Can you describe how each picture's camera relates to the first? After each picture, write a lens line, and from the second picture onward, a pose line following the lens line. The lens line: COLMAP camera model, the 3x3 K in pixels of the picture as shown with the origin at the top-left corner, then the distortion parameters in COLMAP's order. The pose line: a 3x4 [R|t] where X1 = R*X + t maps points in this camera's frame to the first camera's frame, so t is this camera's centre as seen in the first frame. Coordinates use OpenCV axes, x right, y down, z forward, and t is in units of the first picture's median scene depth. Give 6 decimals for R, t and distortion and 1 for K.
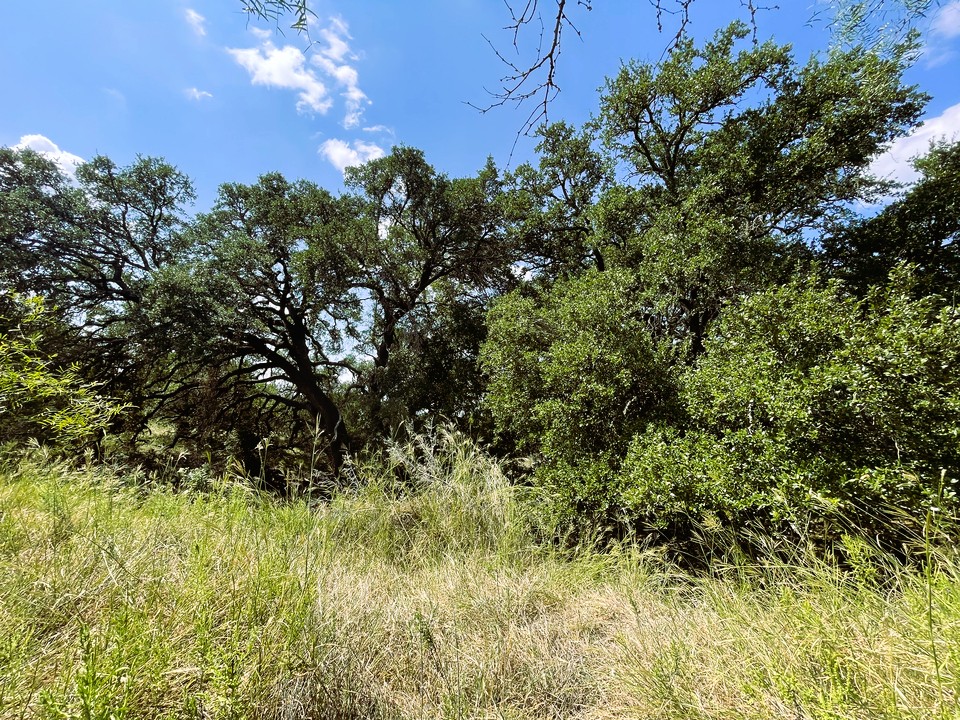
lens RADIAL K [[389.8, 0, 480.0], [0, 389.8, 361.9], [0, 0, 1]] dist [-0.004890, 0.001209]
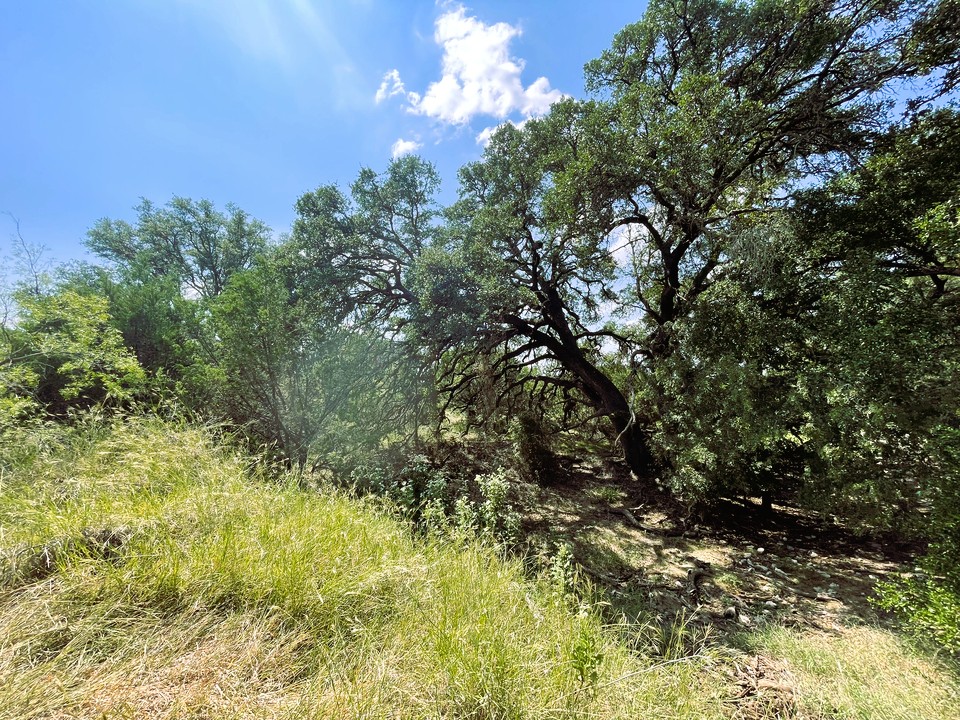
lens RADIAL K [[389.8, 0, 480.0], [0, 389.8, 361.2], [0, 0, 1]] dist [-0.004890, 0.001209]
pose [[0.810456, -0.137052, -0.569542, -0.102941], [0.173571, 0.984770, 0.010020, 0.013405], [0.559494, -0.106976, 0.821901, 0.134351]]
